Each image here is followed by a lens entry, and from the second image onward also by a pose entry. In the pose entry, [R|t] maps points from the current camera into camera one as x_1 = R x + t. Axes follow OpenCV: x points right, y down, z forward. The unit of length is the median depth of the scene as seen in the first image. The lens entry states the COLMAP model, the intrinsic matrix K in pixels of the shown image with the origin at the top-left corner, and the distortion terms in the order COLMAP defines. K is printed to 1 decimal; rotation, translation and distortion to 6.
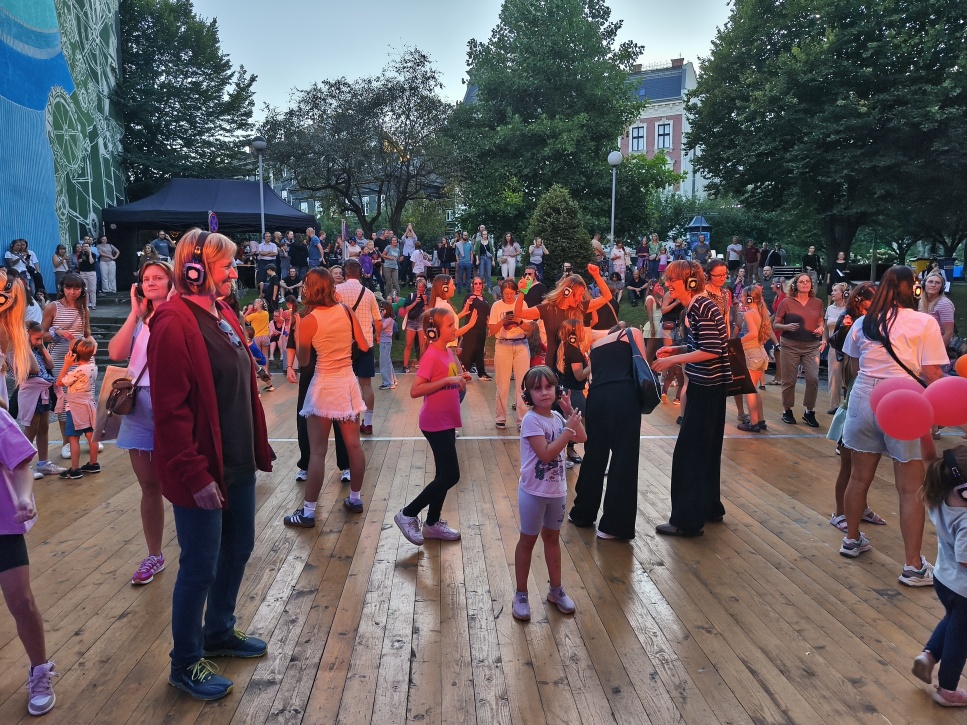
lens RADIAL K [[689.5, 0, 479.5], [0, 689.5, 358.3], [0, 0, 1]] dist [0.006613, -0.016717]
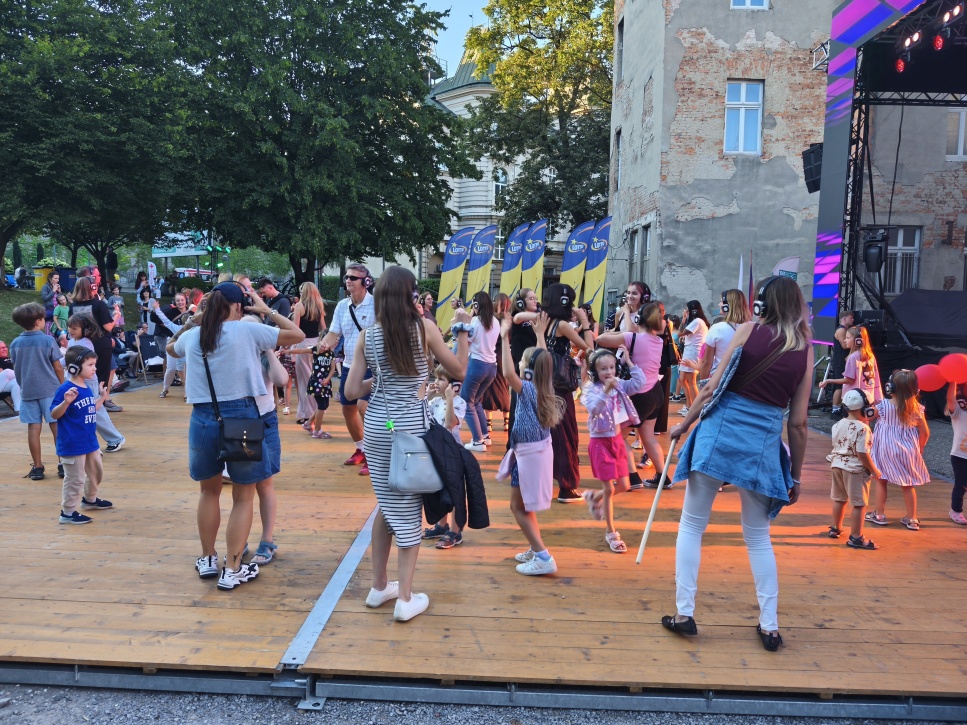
lens RADIAL K [[689.5, 0, 486.3], [0, 689.5, 359.1], [0, 0, 1]] dist [0.006613, -0.016717]
pose [[0.088513, -0.066868, 0.993828, -0.354385], [0.080994, 0.994923, 0.059728, -0.019226], [-0.992777, 0.075207, 0.093479, 0.272831]]
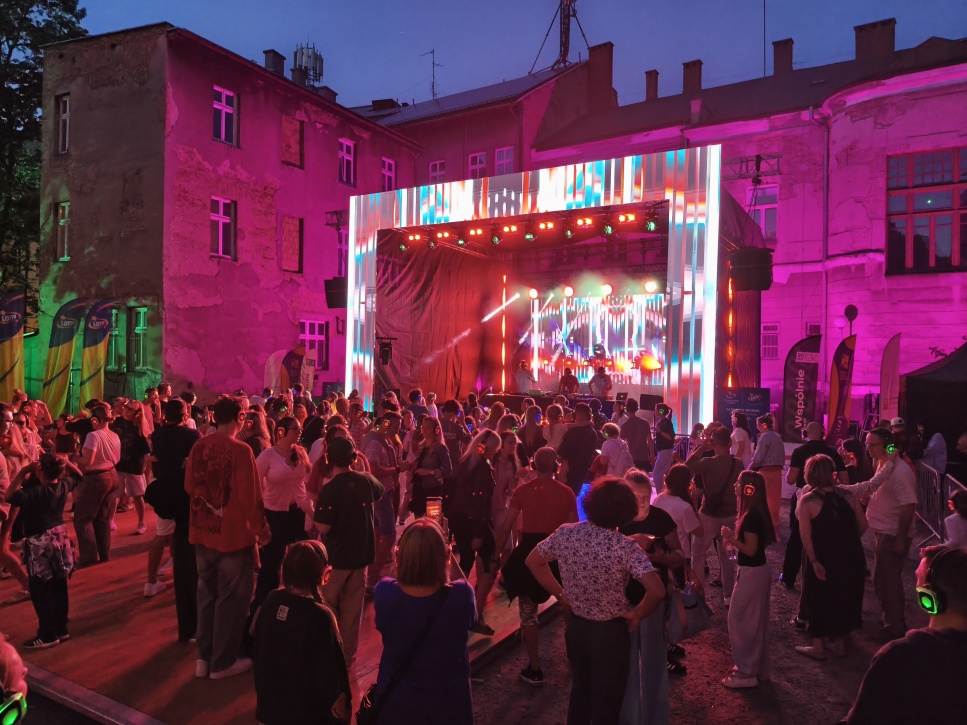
lens RADIAL K [[689.5, 0, 485.2], [0, 689.5, 364.2], [0, 0, 1]] dist [0.006613, -0.016717]
pose [[-0.829057, -0.005777, 0.559134, -0.382092], [0.046432, 0.995782, 0.079136, -0.101961], [-0.557232, 0.091570, -0.825292, 0.701174]]
